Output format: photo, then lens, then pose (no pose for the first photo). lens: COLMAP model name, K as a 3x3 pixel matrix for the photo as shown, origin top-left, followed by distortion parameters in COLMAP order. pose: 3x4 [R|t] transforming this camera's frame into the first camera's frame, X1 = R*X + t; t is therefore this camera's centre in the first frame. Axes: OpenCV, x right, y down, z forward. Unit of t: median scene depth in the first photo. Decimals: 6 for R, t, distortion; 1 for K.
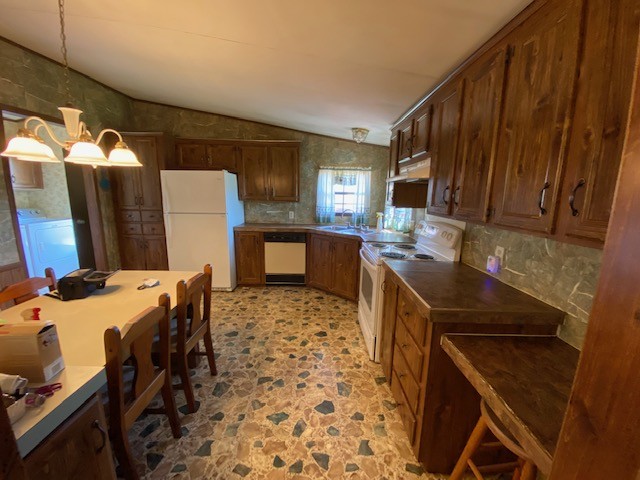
lens RADIAL K [[257.6, 0, 318.2], [0, 257.6, 235.1], [0, 0, 1]] dist [0.029119, -0.027508]
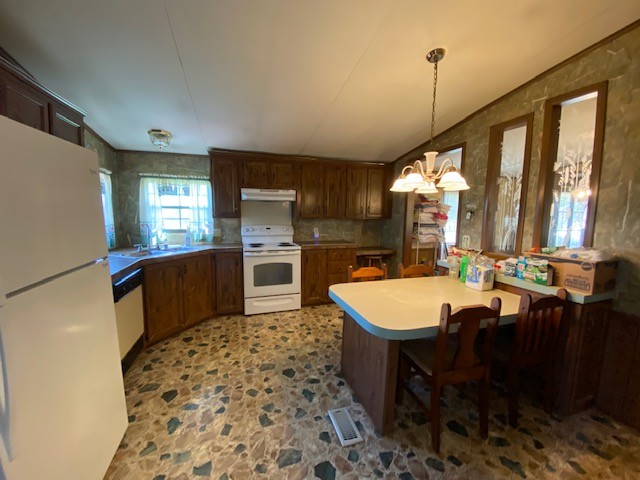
lens RADIAL K [[258.0, 0, 318.2], [0, 258.0, 238.3], [0, 0, 1]] dist [0.002249, -0.013698]
pose [[-0.296934, -0.130389, 0.945954, -0.825033], [0.136755, 0.974615, 0.177267, -0.145601], [-0.945054, 0.182000, -0.271565, 0.780159]]
